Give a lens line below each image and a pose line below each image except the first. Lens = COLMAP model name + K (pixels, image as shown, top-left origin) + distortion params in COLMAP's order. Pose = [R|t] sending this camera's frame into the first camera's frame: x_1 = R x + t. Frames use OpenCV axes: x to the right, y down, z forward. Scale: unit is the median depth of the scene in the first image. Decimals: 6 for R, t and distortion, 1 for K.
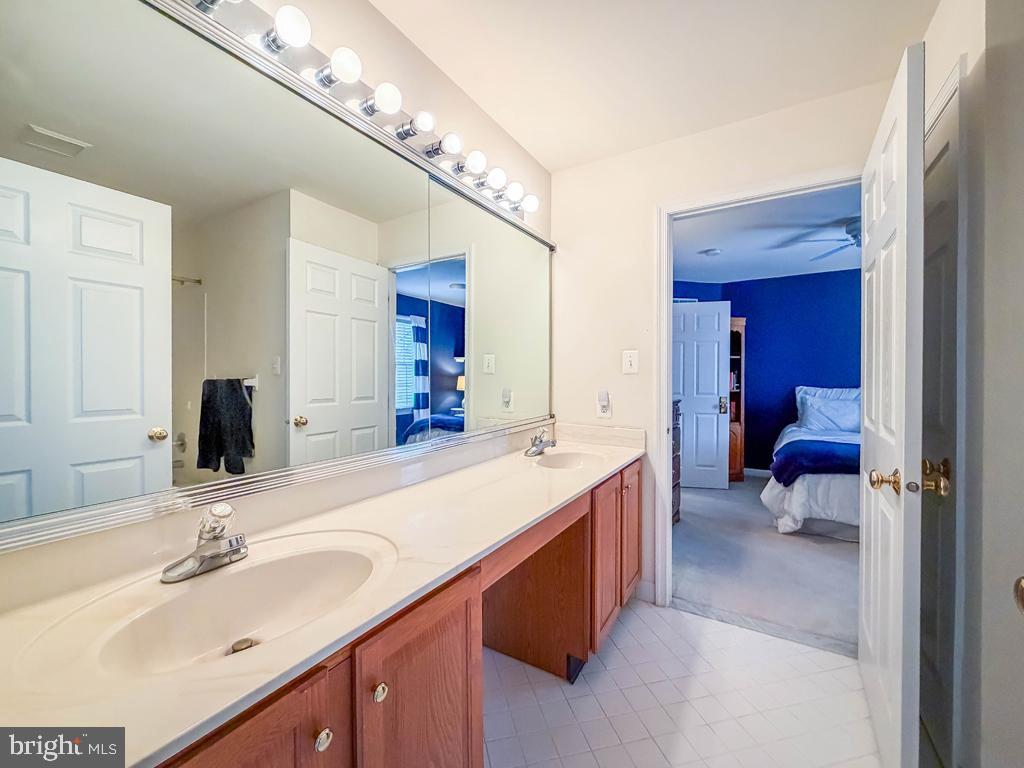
lens RADIAL K [[419.9, 0, 503.8], [0, 419.9, 384.0], [0, 0, 1]] dist [-0.001423, -0.000220]
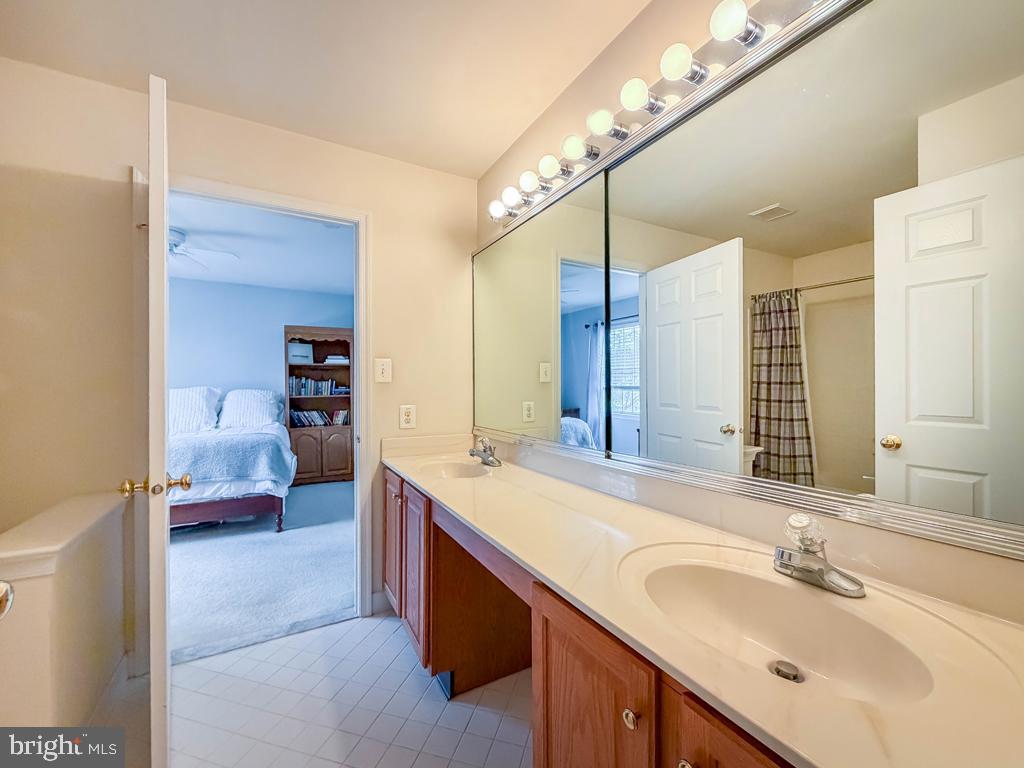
lens RADIAL K [[419.9, 0, 517.2], [0, 419.9, 383.4], [0, 0, 1]] dist [-0.001423, -0.000220]
pose [[-0.437802, -0.005233, -0.899056, 0.666343], [-0.011935, 0.999929, -0.000009, -0.009544], [0.898992, 0.010726, -0.437833, 1.080891]]
